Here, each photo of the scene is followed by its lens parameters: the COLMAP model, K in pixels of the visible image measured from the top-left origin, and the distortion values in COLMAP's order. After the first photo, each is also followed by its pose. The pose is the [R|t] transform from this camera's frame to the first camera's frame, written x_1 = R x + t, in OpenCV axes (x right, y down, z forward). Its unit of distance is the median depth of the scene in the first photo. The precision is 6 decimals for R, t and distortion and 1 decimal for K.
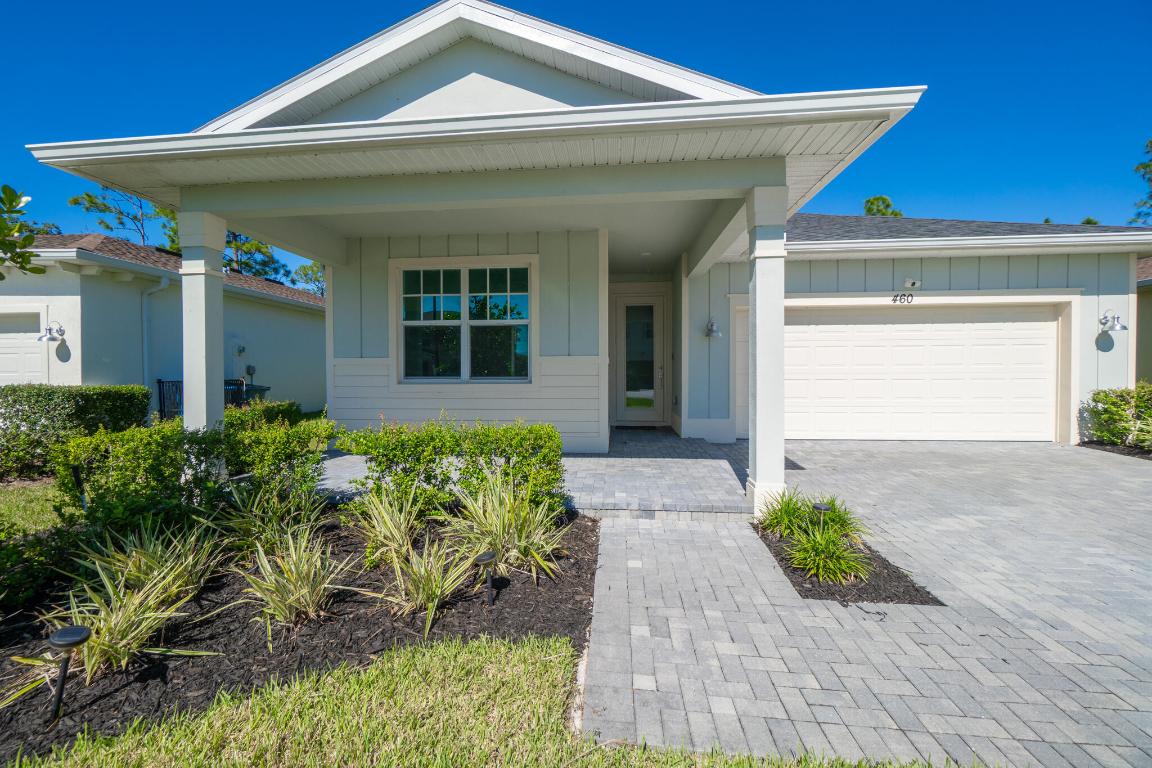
lens RADIAL K [[493.1, 0, 565.8], [0, 493.1, 378.4], [0, 0, 1]] dist [-0.003180, 0.000425]
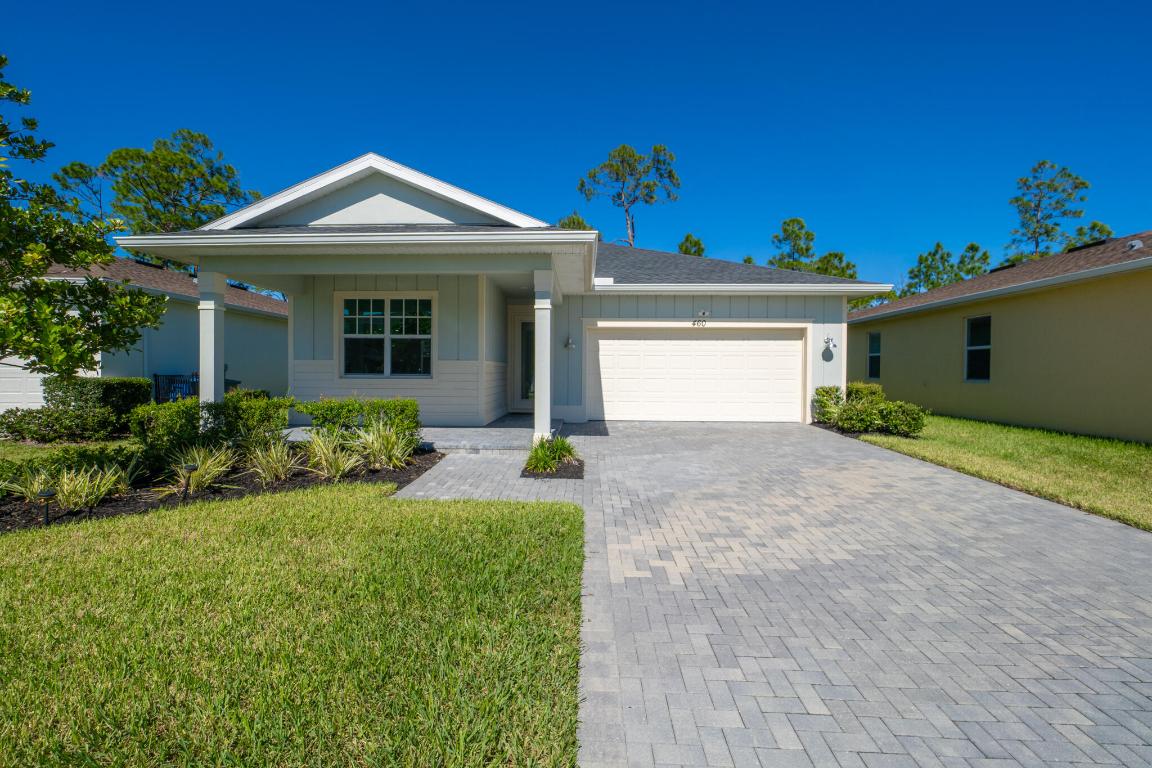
lens RADIAL K [[493.1, 0, 565.8], [0, 493.1, 378.4], [0, 0, 1]] dist [-0.003180, 0.000425]
pose [[0.997764, 0.010193, 0.066060, 0.222623], [-0.010223, 0.999948, 0.000119, 0.005021], [-0.066056, -0.000794, 0.997816, -0.476793]]
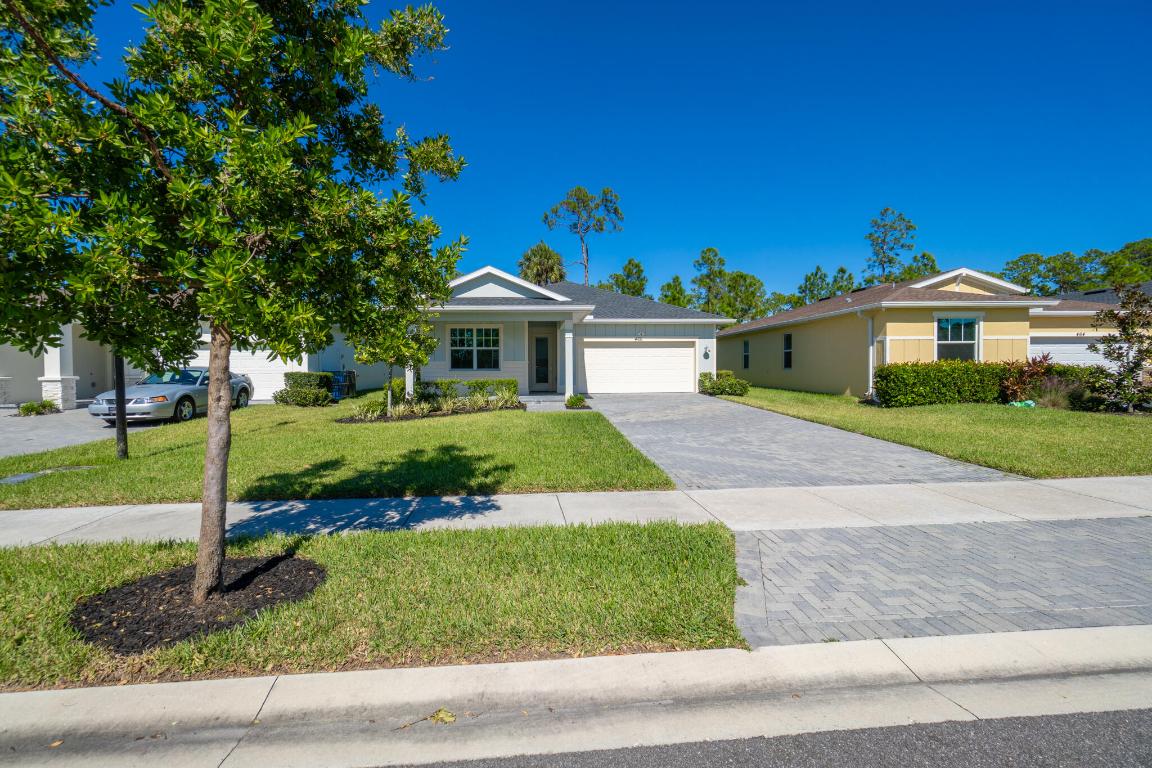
lens RADIAL K [[493.1, 0, 565.8], [0, 493.1, 378.4], [0, 0, 1]] dist [-0.003180, 0.000425]
pose [[0.984194, -0.005350, 0.177010, -0.193054], [0.004689, 0.999980, 0.004154, 0.041701], [-0.177029, -0.003258, 0.984200, -1.733541]]
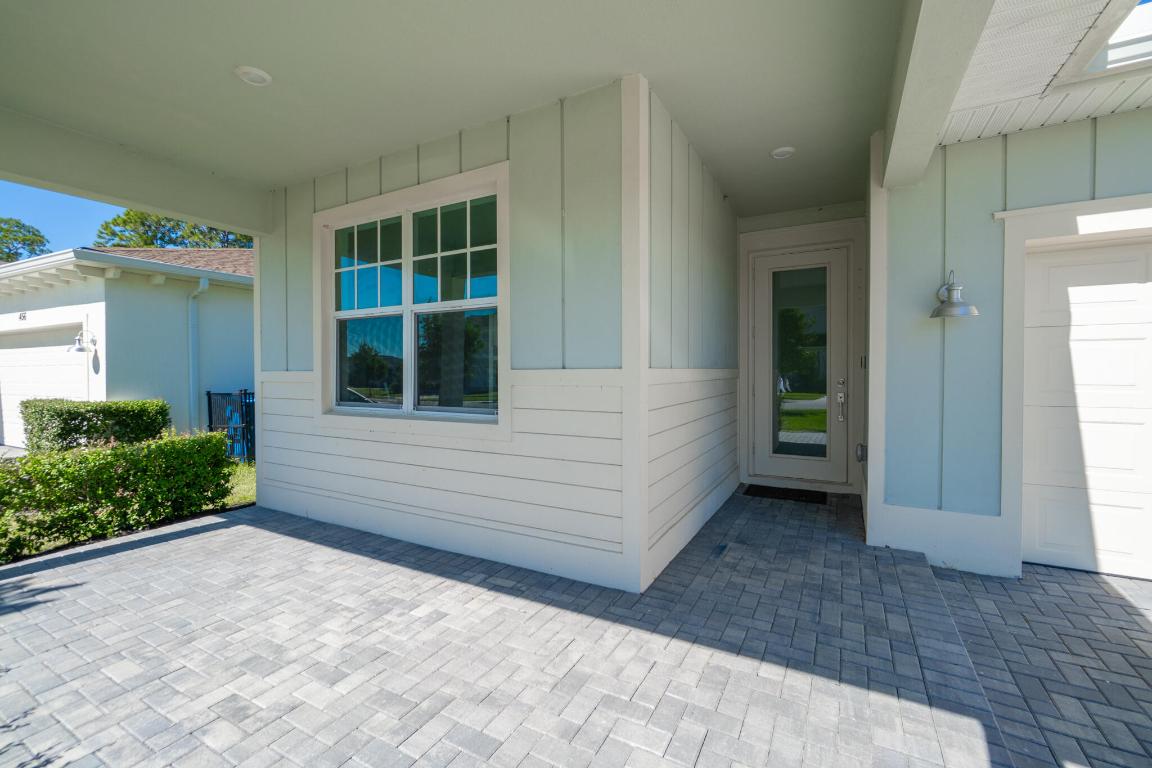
lens RADIAL K [[493.1, 0, 565.8], [0, 493.1, 378.4], [0, 0, 1]] dist [-0.003180, 0.000425]
pose [[0.919560, 0.006372, -0.392898, 0.182439], [-0.005574, 0.999979, 0.003172, -0.036873], [0.392910, -0.000727, 0.919576, 0.551639]]
